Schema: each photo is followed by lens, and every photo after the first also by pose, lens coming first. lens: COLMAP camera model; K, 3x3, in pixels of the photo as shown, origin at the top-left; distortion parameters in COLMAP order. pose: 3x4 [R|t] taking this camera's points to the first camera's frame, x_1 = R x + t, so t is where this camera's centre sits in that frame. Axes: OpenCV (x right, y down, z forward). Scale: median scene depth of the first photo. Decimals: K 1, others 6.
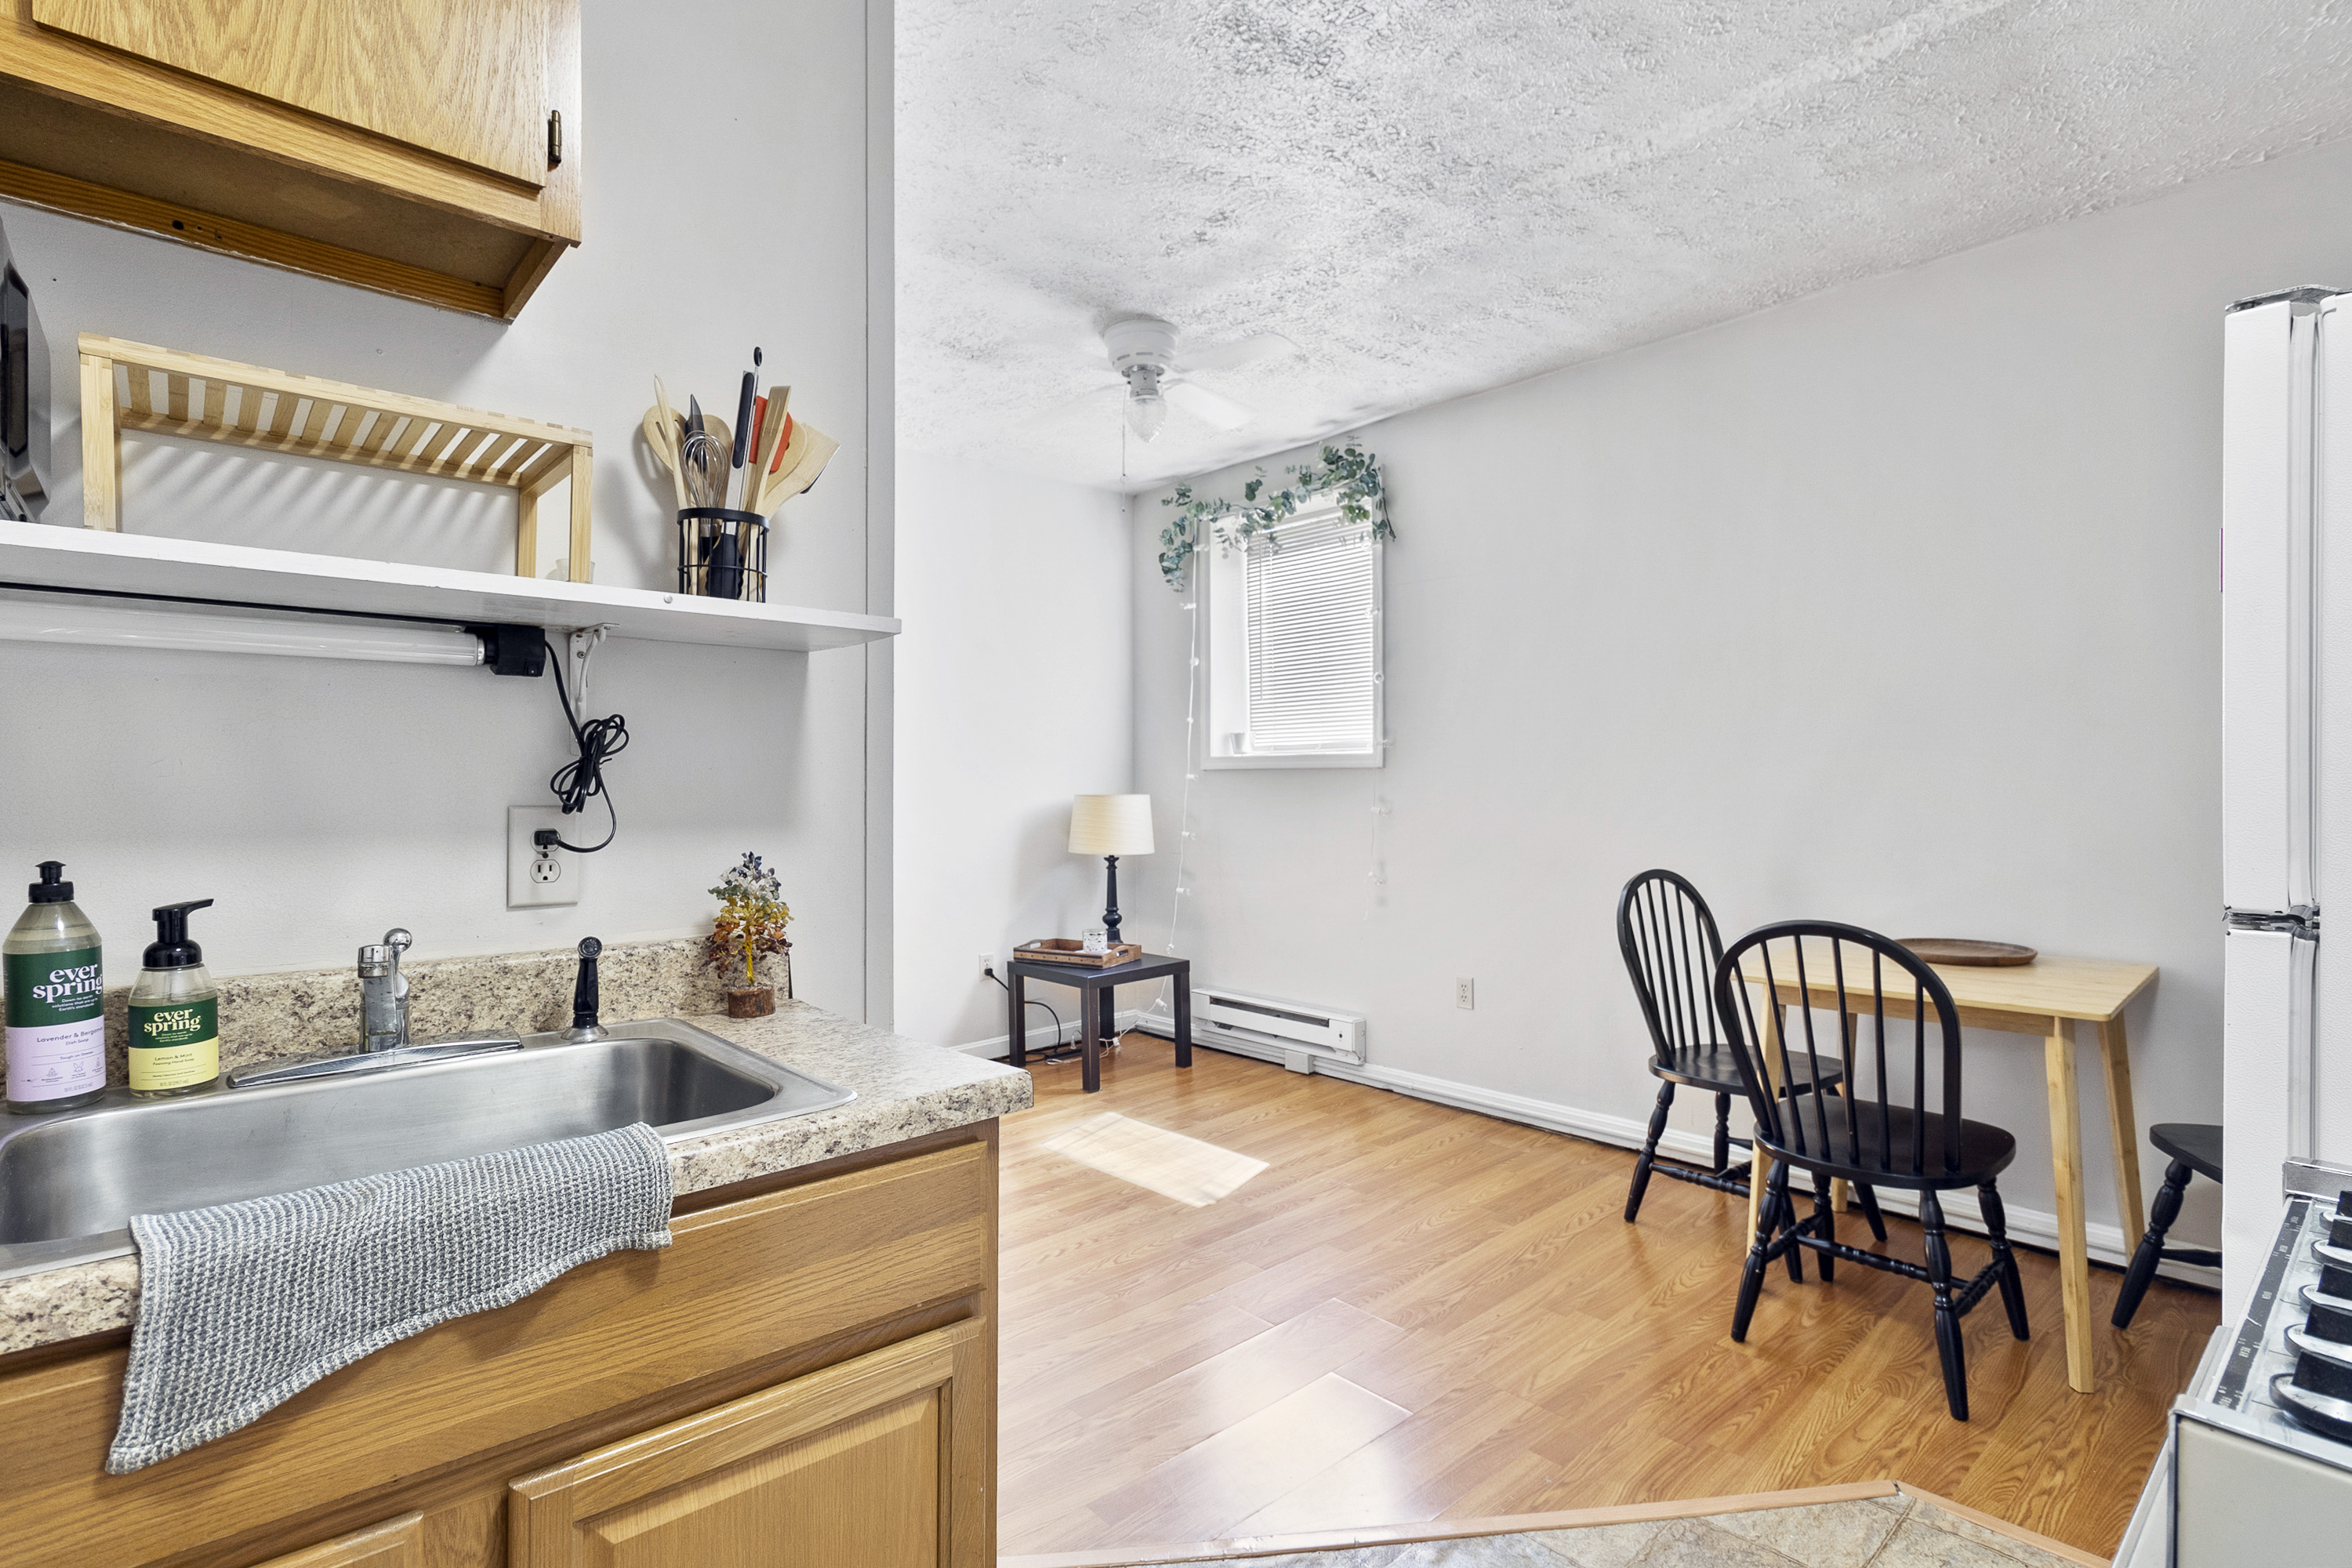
lens RADIAL K [[1098.5, 0, 1176.0], [0, 1098.5, 784.0], [0, 0, 1]] dist [-0.002540, 0.000343]
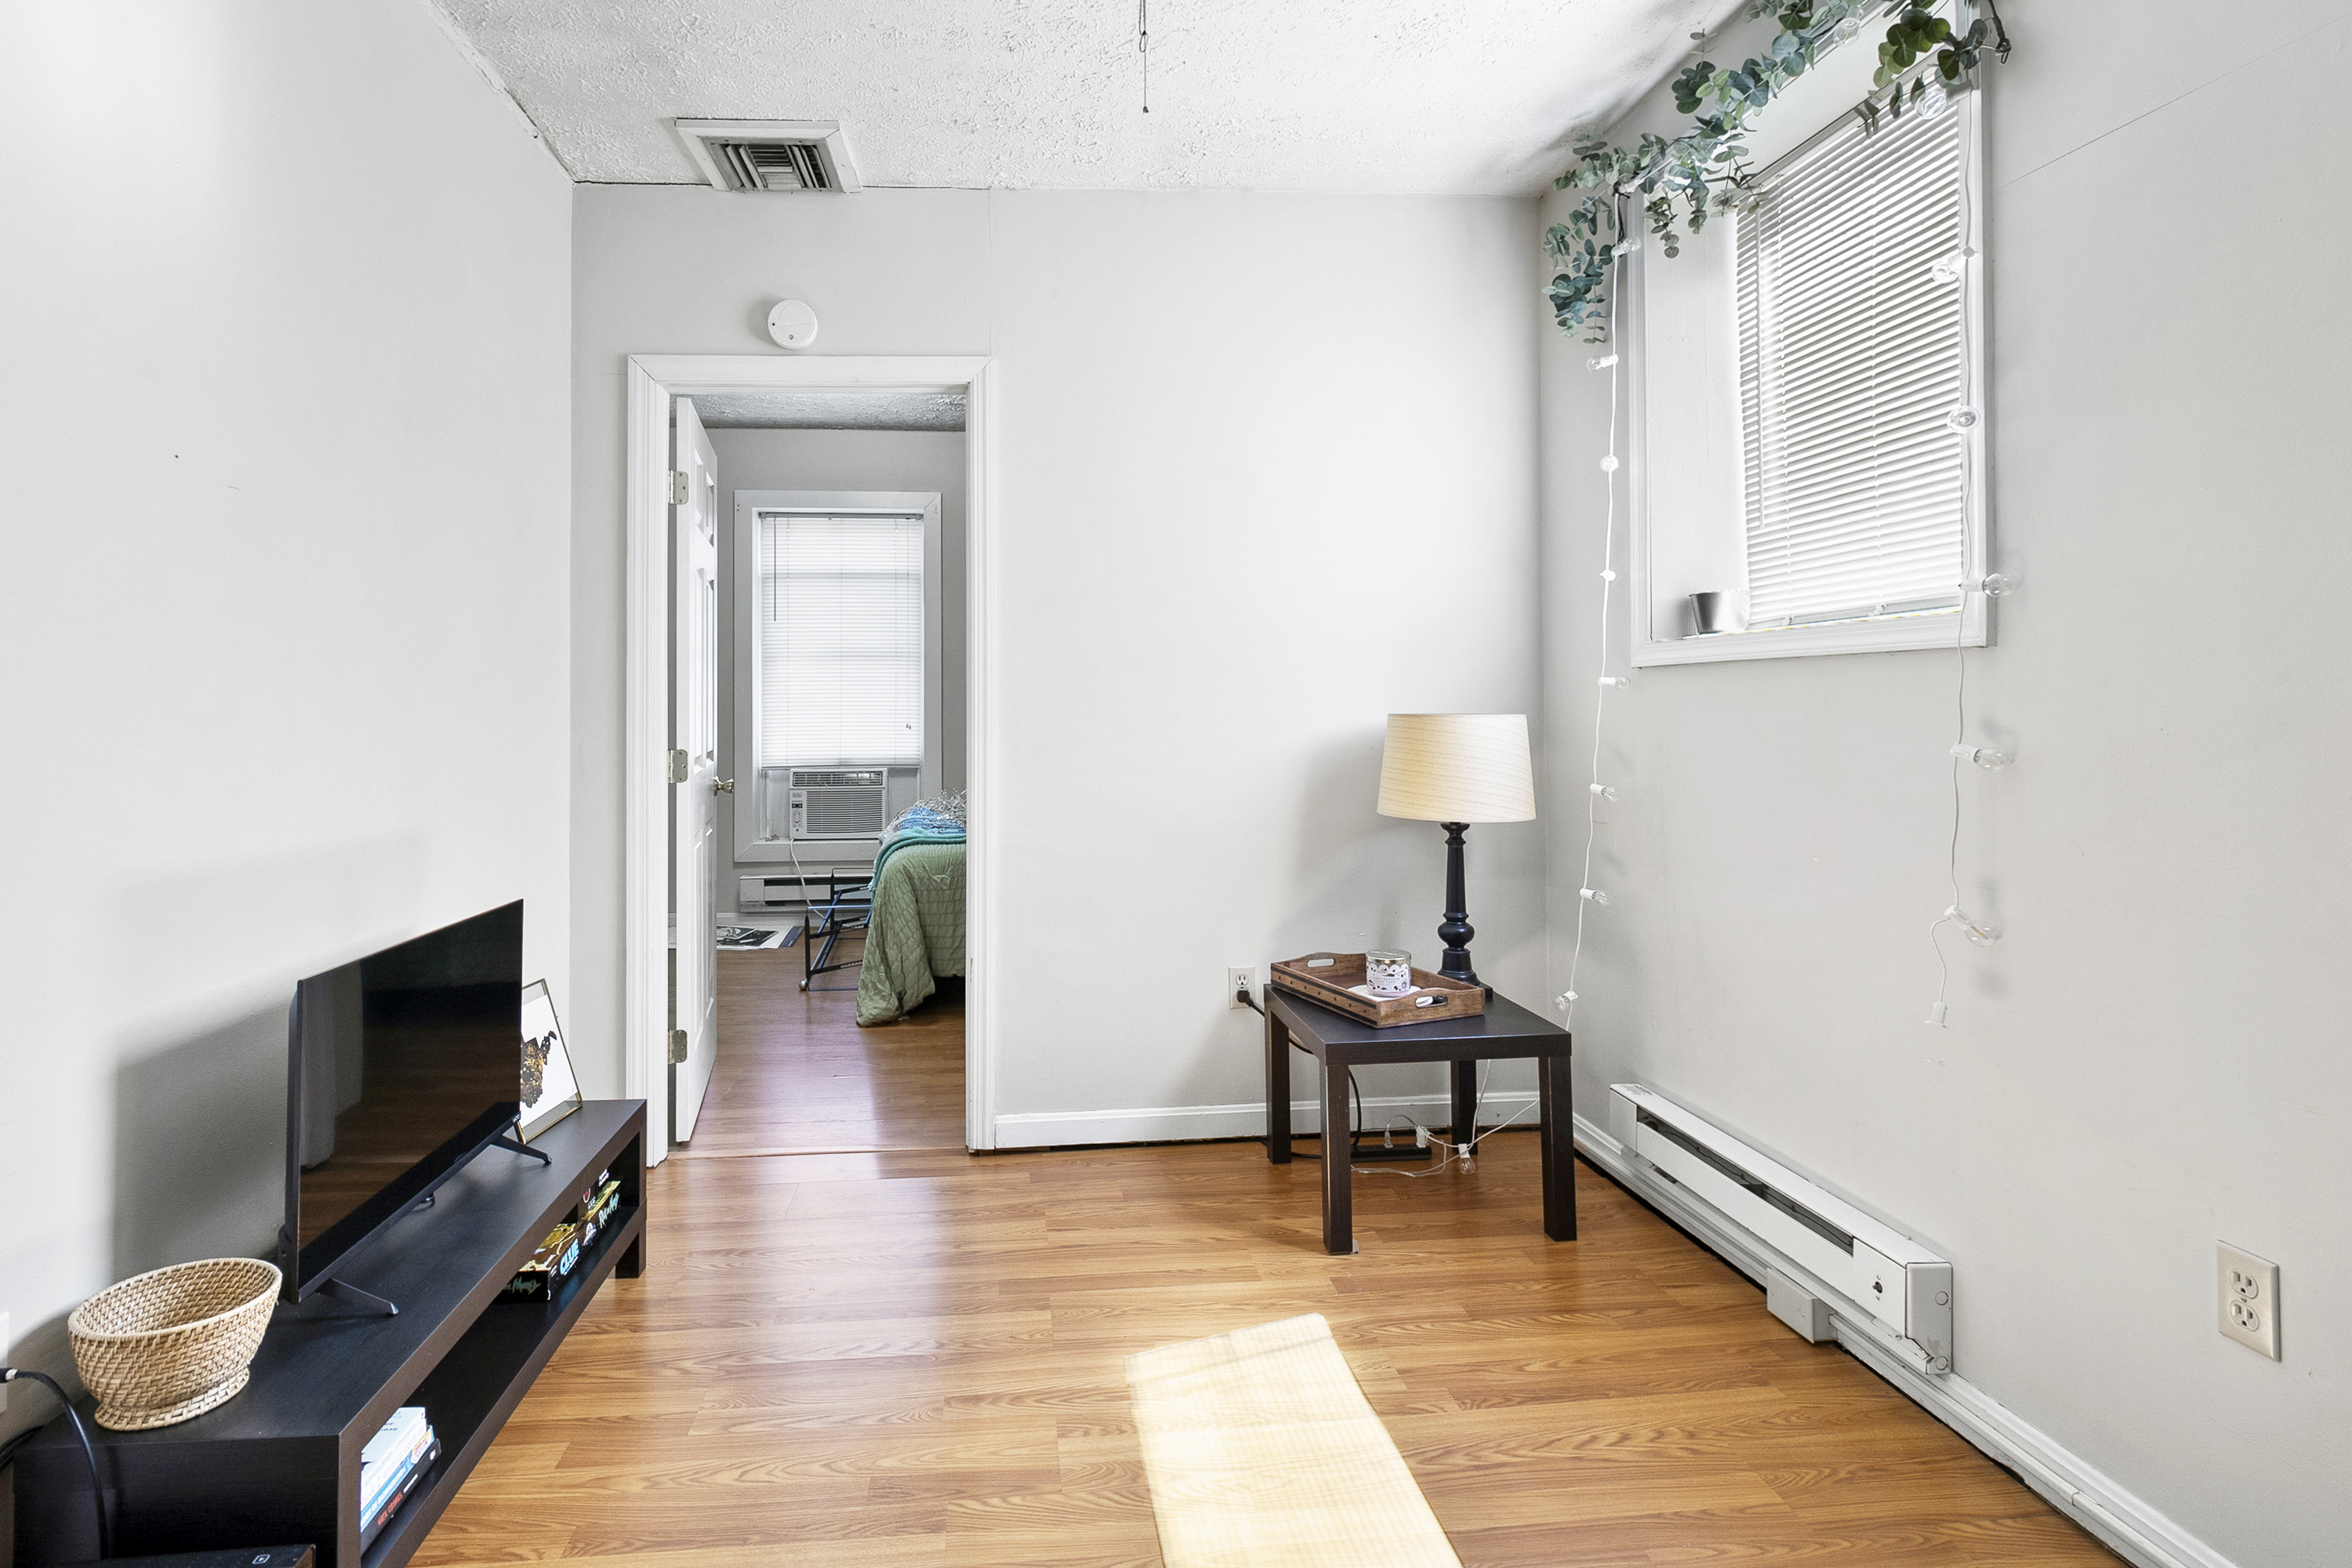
lens RADIAL K [[1156.1, 0, 1099.1], [0, 1156.1, 698.3], [0, 0, 1]] dist [-0.002266, 0.000140]
pose [[0.783396, -0.007472, -0.621478, 0.180417], [0.003863, 0.999967, -0.007153, 0.005109], [0.621510, 0.003203, 0.783399, 0.437576]]
